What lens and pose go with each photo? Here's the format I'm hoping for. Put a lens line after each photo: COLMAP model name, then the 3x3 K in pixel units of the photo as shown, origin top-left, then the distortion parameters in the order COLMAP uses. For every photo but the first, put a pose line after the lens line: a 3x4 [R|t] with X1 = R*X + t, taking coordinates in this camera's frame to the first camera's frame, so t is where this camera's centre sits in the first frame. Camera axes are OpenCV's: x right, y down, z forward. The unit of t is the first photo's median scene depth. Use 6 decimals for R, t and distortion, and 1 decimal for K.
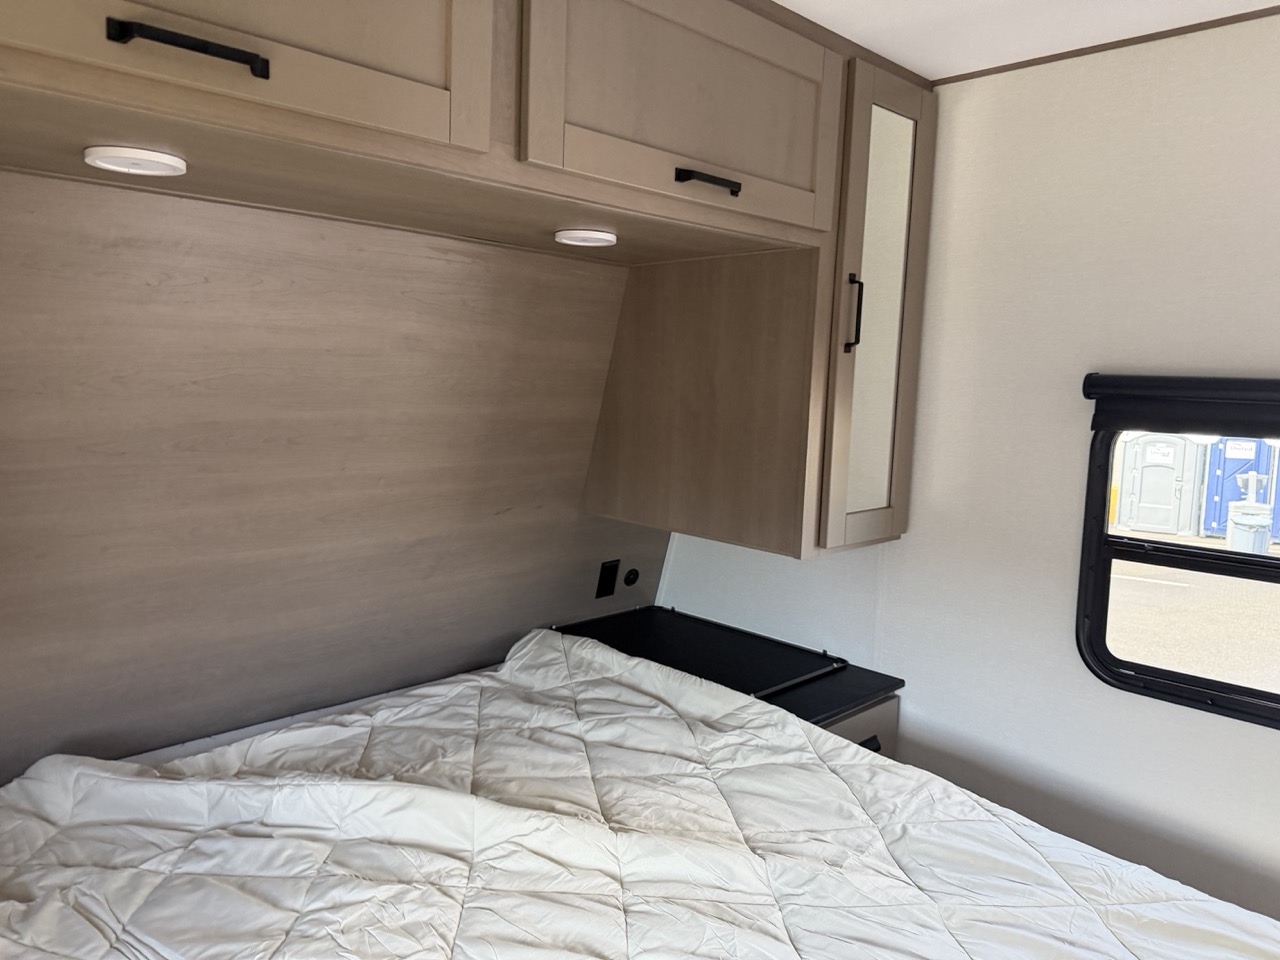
lens RADIAL K [[904.9, 0, 644.2], [0, 904.9, 486.2], [0, 0, 1]] dist [0.065200, -0.078515]
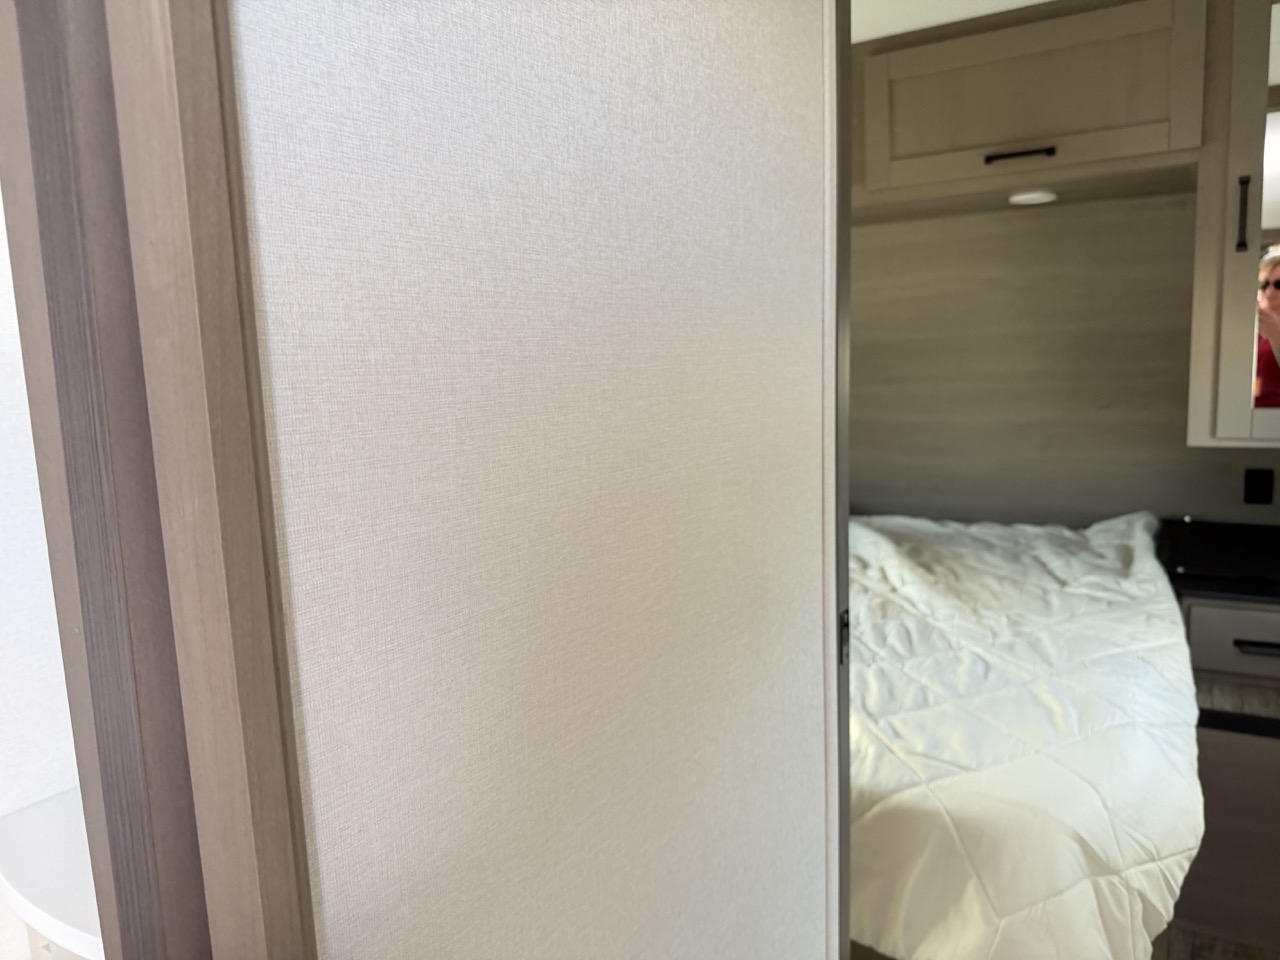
lens RADIAL K [[904.9, 0, 644.2], [0, 904.9, 486.2], [0, 0, 1]] dist [0.065200, -0.078515]
pose [[0.224310, 0.116120, -0.967575, 1.194009], [-0.080768, 0.991675, 0.100288, 0.077188], [0.971165, 0.055653, 0.231822, 0.099907]]
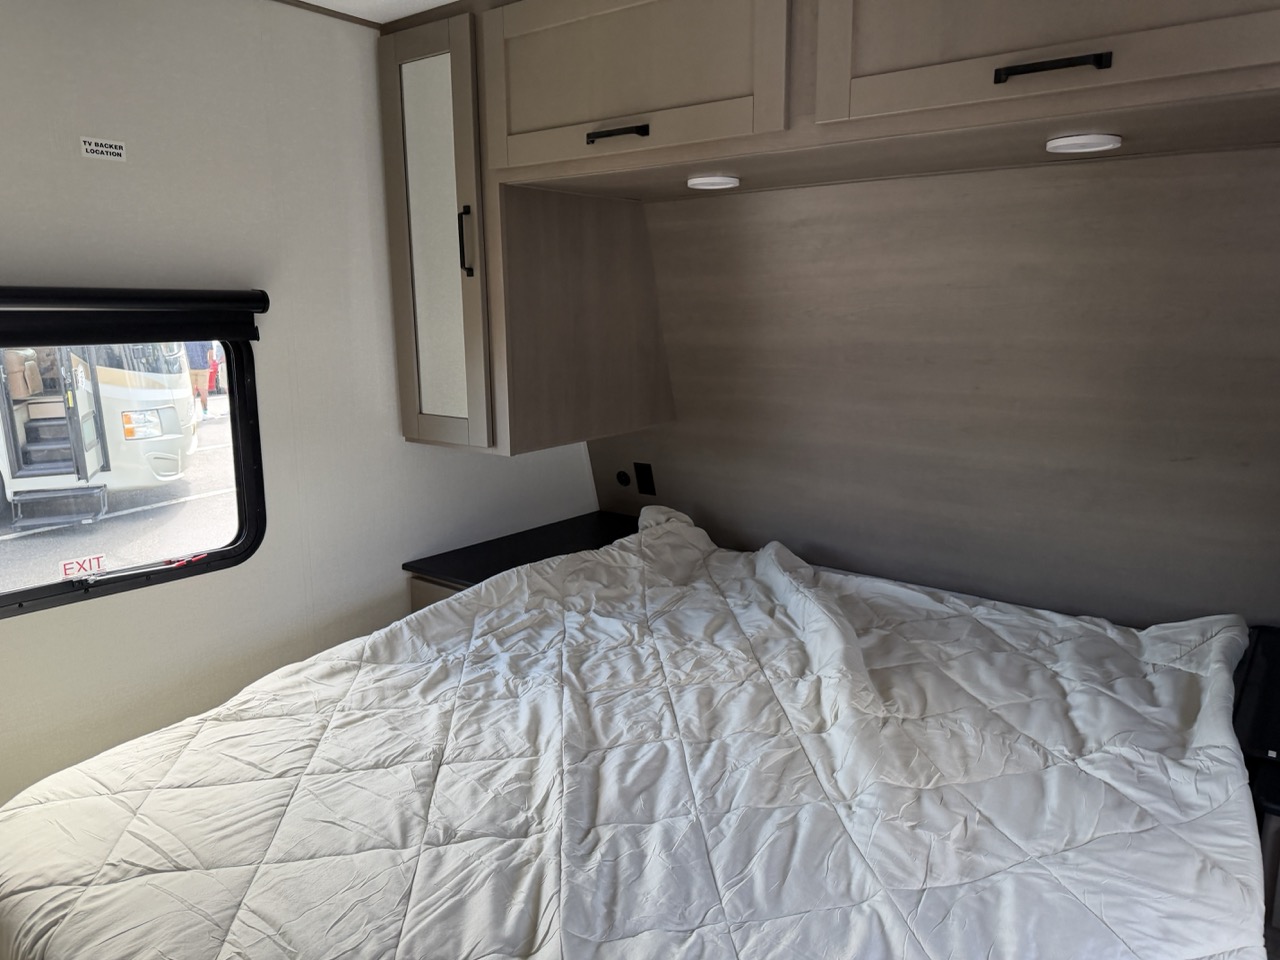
lens RADIAL K [[891.4, 0, 617.3], [0, 891.4, 499.2], [0, 0, 1]] dist [0.043492, -0.033388]
pose [[0.100366, 0.182414, -0.978086, 0.807971], [-0.119410, 0.978153, 0.170173, -0.021759], [0.987759, 0.099713, 0.119956, 0.451335]]
